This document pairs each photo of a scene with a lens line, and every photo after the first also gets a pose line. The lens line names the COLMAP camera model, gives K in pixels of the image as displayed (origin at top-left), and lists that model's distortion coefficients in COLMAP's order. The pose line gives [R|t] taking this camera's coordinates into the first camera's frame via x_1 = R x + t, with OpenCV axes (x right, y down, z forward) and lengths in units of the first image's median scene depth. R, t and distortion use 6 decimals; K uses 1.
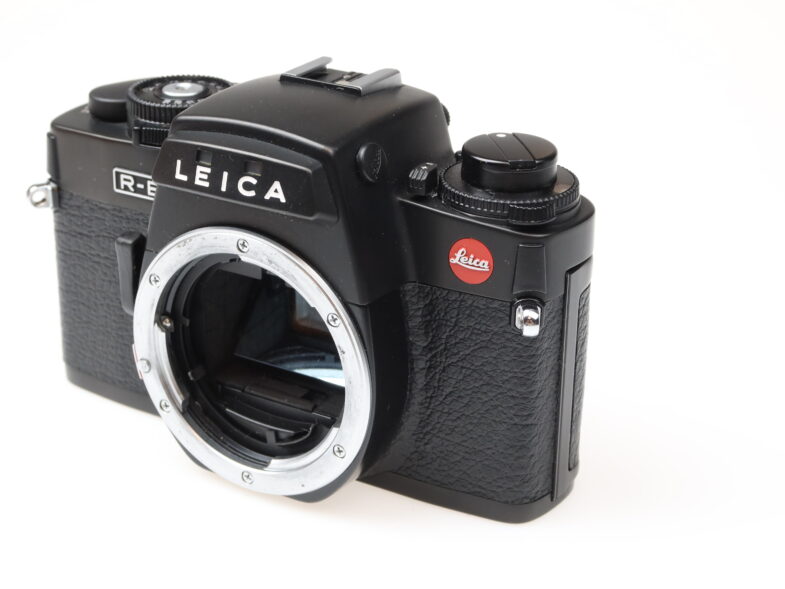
lens RADIAL K [[1690.2, 0, 392.5], [0, 1690.2, 294.5], [0, 0, 1]] dist [-0.077303, -0.353514]
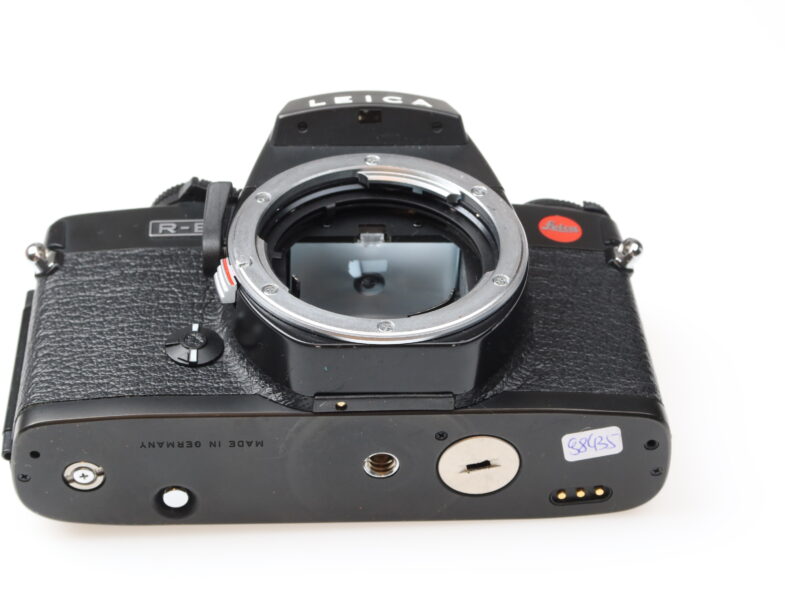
lens RADIAL K [[1690.2, 0, 392.5], [0, 1690.2, 294.5], [0, 0, 1]] dist [-0.077303, -0.353514]
pose [[0.832719, 0.376336, 0.406141, -0.471750], [0.291063, 0.326466, -0.899279, 0.944117], [-0.471022, 0.867059, 0.162317, 0.890076]]
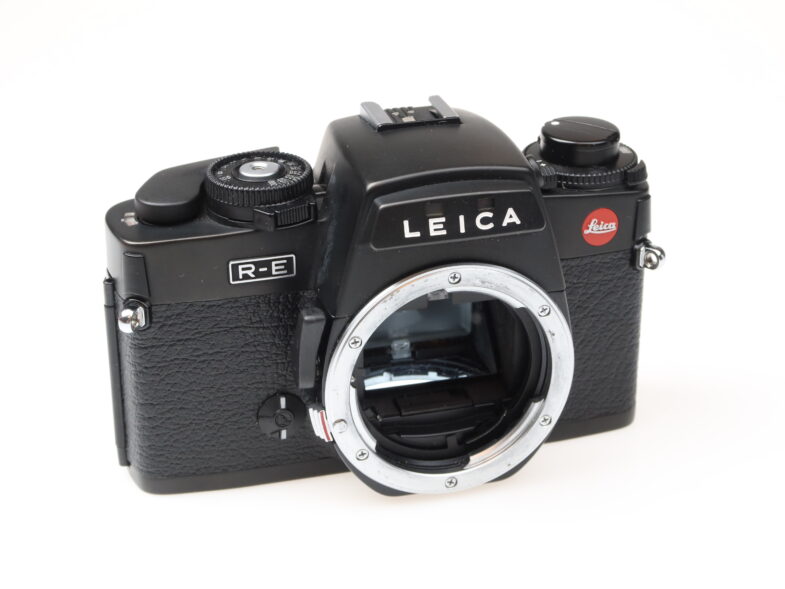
lens RADIAL K [[1690.2, 0, 392.5], [0, 1690.2, 294.5], [0, 0, 1]] dist [-0.077303, -0.353514]
pose [[0.694013, -0.328477, 0.640663, -0.827788], [0.304651, 0.940248, 0.152058, -0.198907], [-0.652329, 0.089648, 0.752615, 0.189663]]
